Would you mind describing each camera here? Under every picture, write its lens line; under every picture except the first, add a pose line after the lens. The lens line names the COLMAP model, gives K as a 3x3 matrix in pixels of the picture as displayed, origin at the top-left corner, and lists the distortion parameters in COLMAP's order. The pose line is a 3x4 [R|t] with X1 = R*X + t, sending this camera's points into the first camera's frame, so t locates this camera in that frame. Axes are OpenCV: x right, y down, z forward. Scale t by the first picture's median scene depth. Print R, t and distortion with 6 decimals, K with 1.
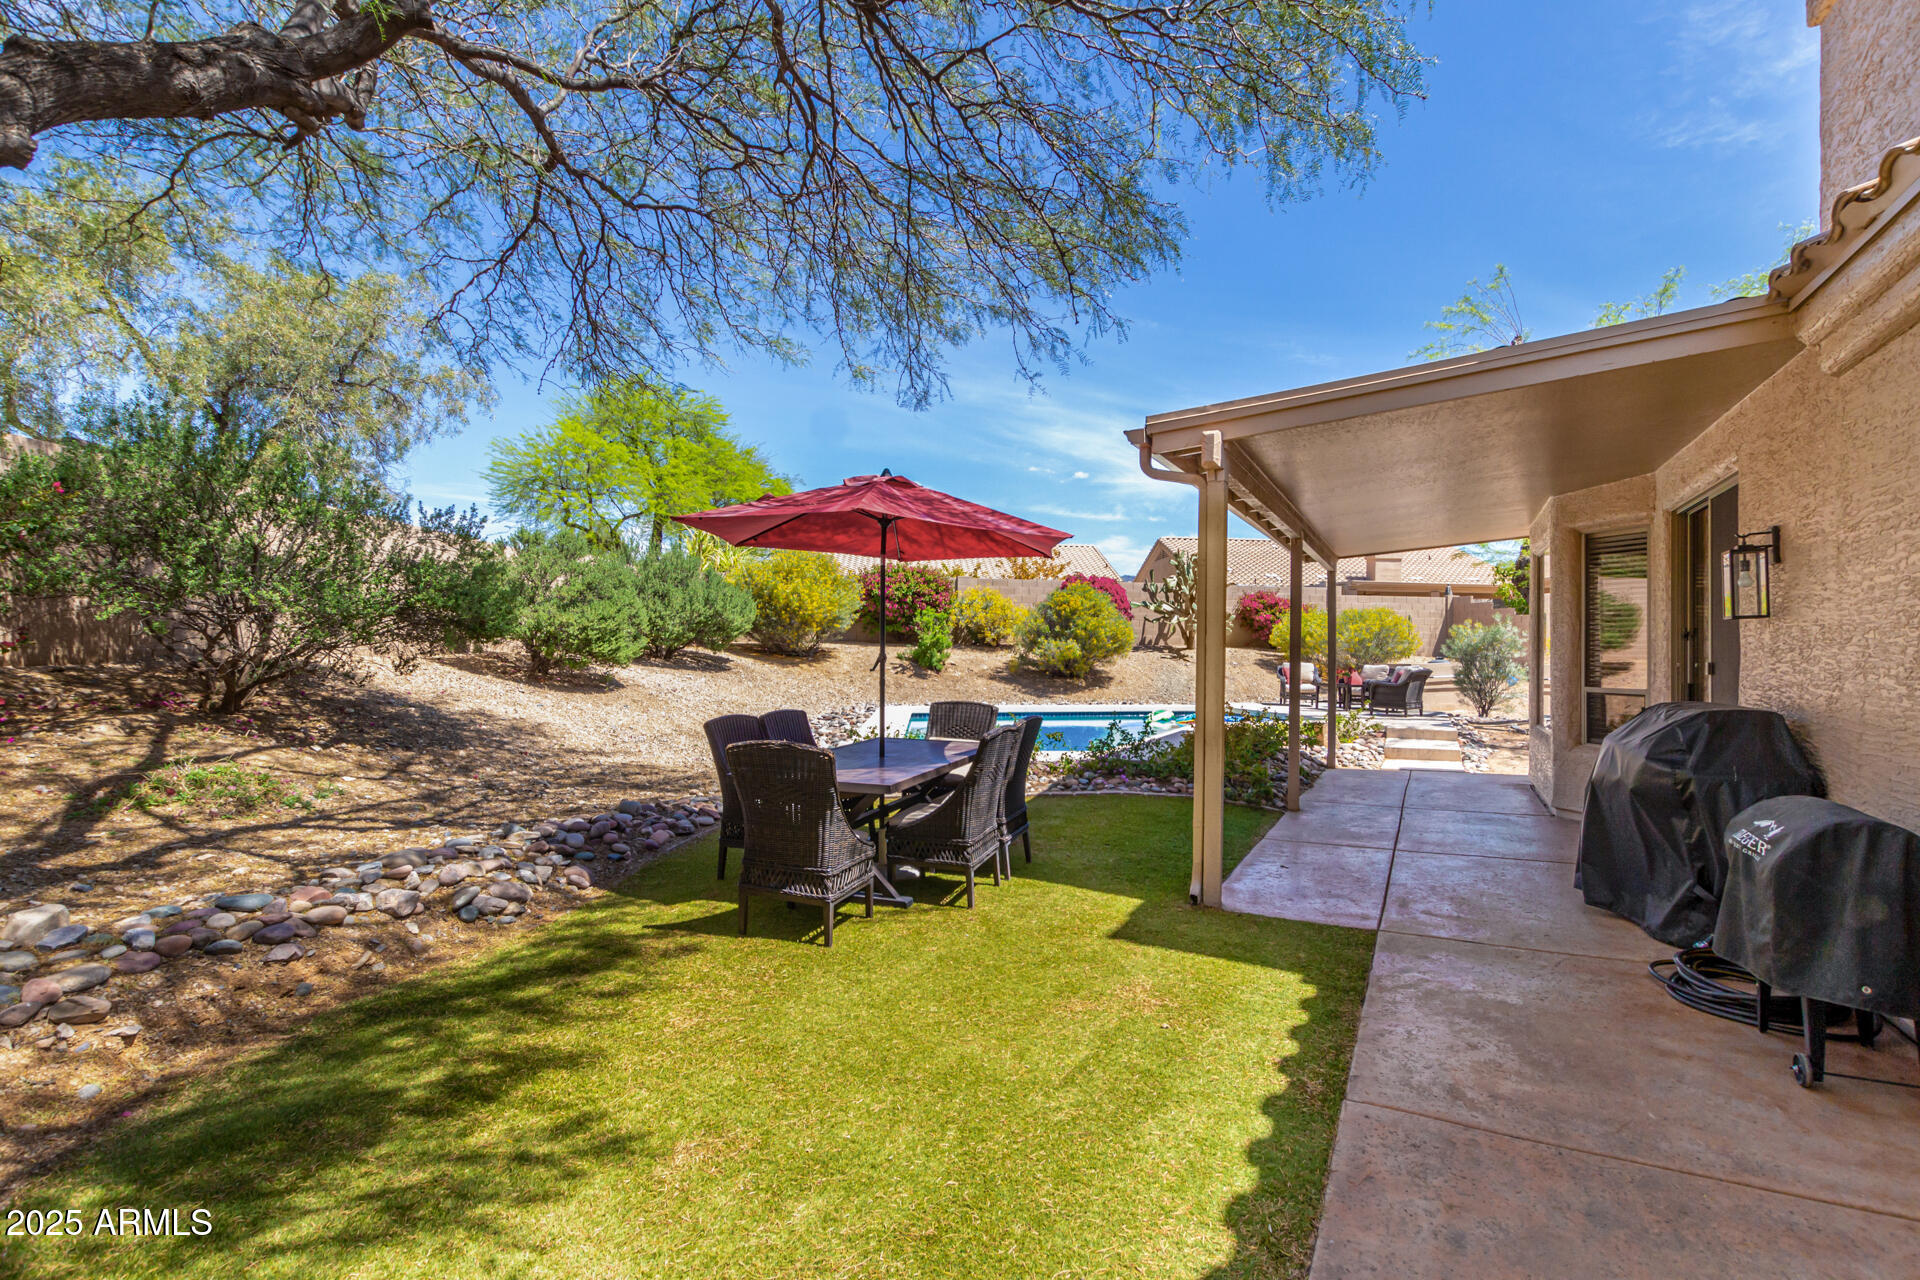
lens RADIAL K [[867.5, 0, 973.1], [0, 867.5, 643.2], [0, 0, 1]] dist [0.000507, 0.000262]
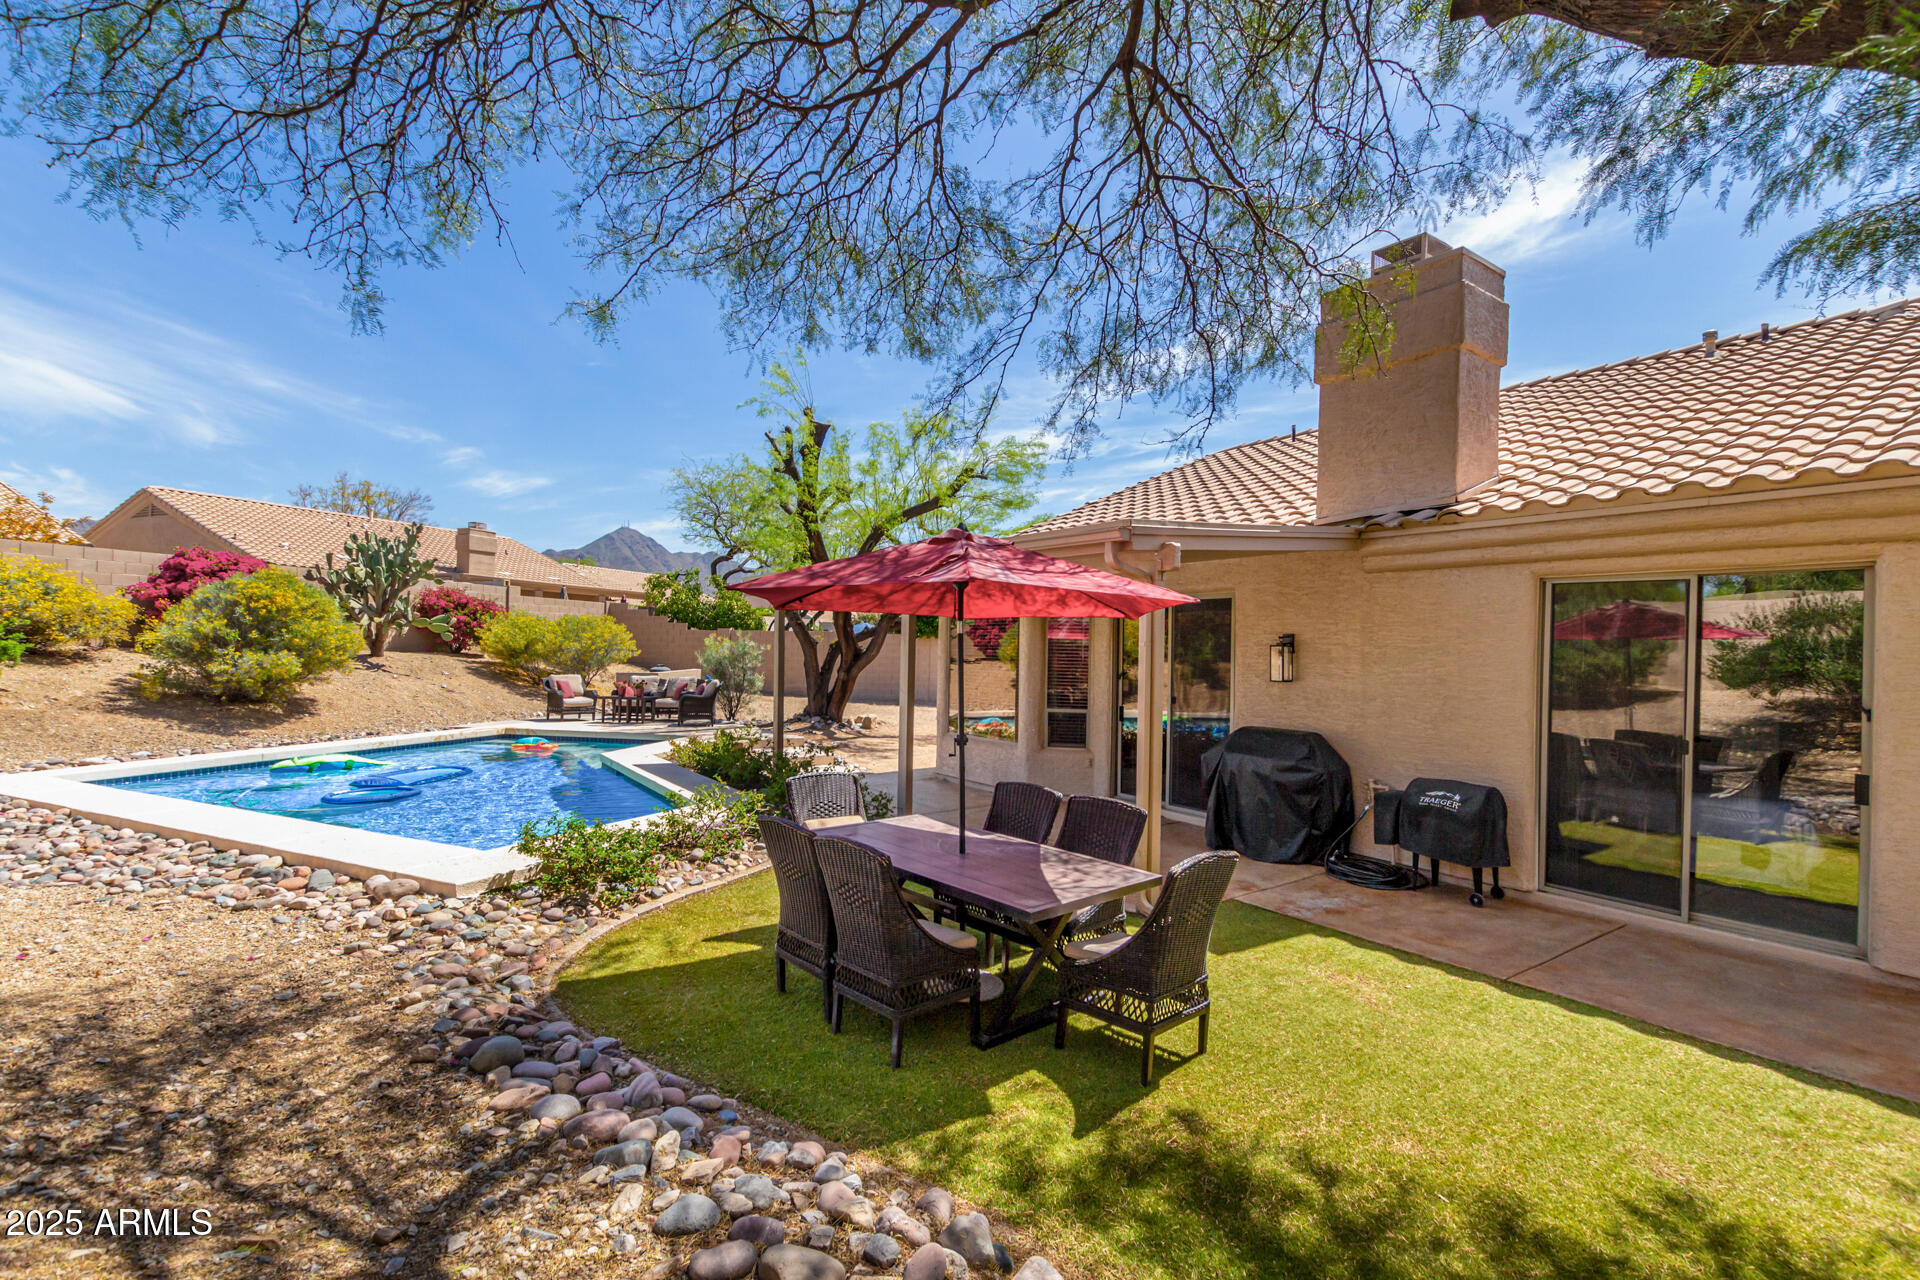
lens RADIAL K [[867.5, 0, 973.1], [0, 867.5, 650.1], [0, 0, 1]] dist [0.000507, 0.000262]
pose [[0.461359, -0.001027, 0.887213, -0.279042], [-0.020452, 0.999721, 0.011793, -0.027013], [-0.886978, -0.023586, 0.461209, 0.188956]]
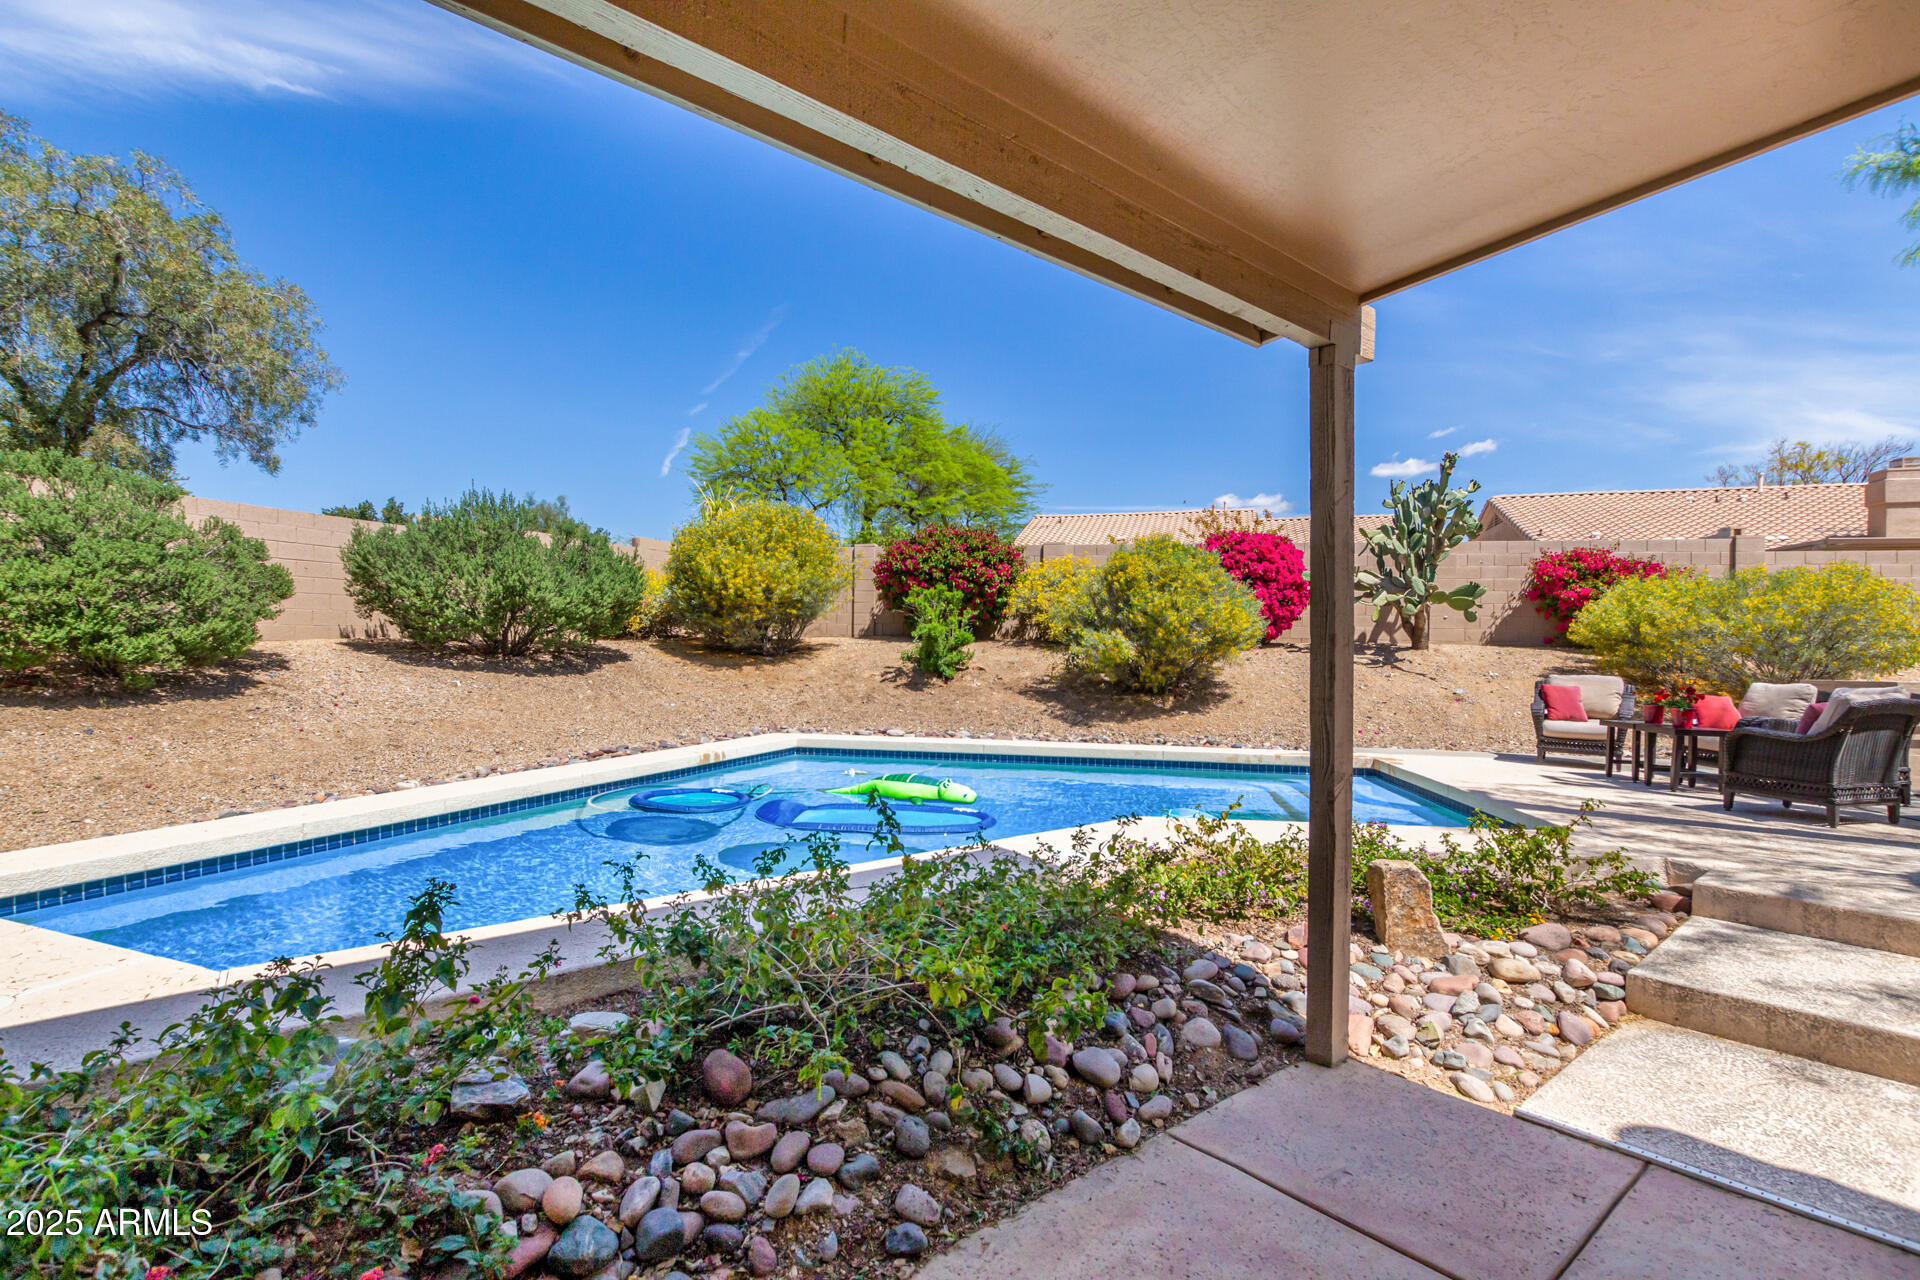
lens RADIAL K [[867.5, 0, 954.4], [0, 867.5, 653.7], [0, 0, 1]] dist [0.000507, 0.000262]
pose [[0.914265, 0.006068, -0.405070, 0.271502], [-0.002300, 0.999949, 0.009788, 0.006968], [0.405109, -0.008018, 0.914233, 0.451784]]
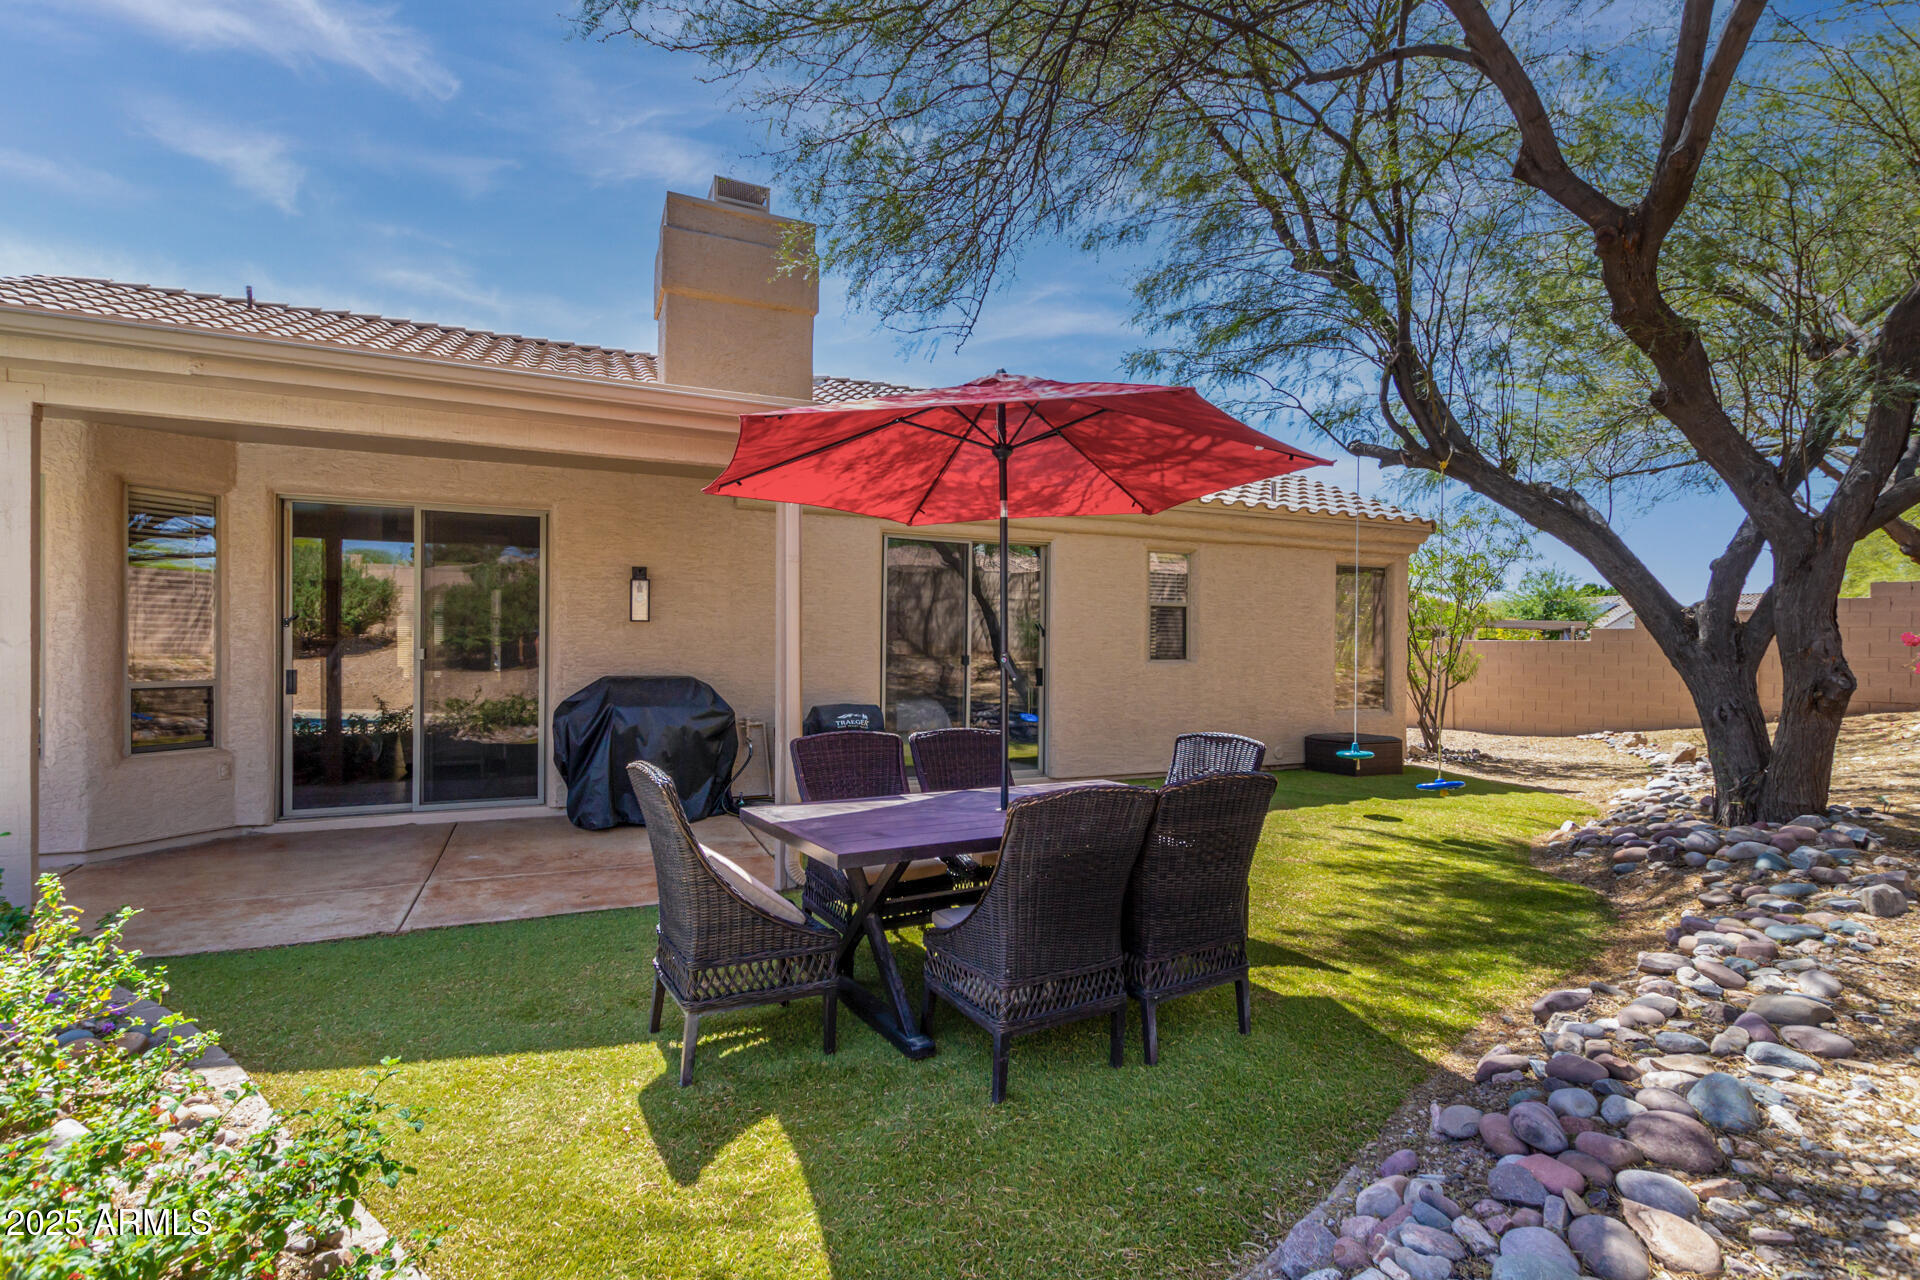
lens RADIAL K [[927.1, 0, 968.6], [0, 927.1, 633.0], [0, 0, 1]] dist [-0.006461, -0.000628]
pose [[-0.789708, -0.012552, 0.613354, -0.168375], [-0.018107, 0.999832, -0.002853, -0.003503], [-0.613216, -0.013359, -0.789803, 0.510928]]
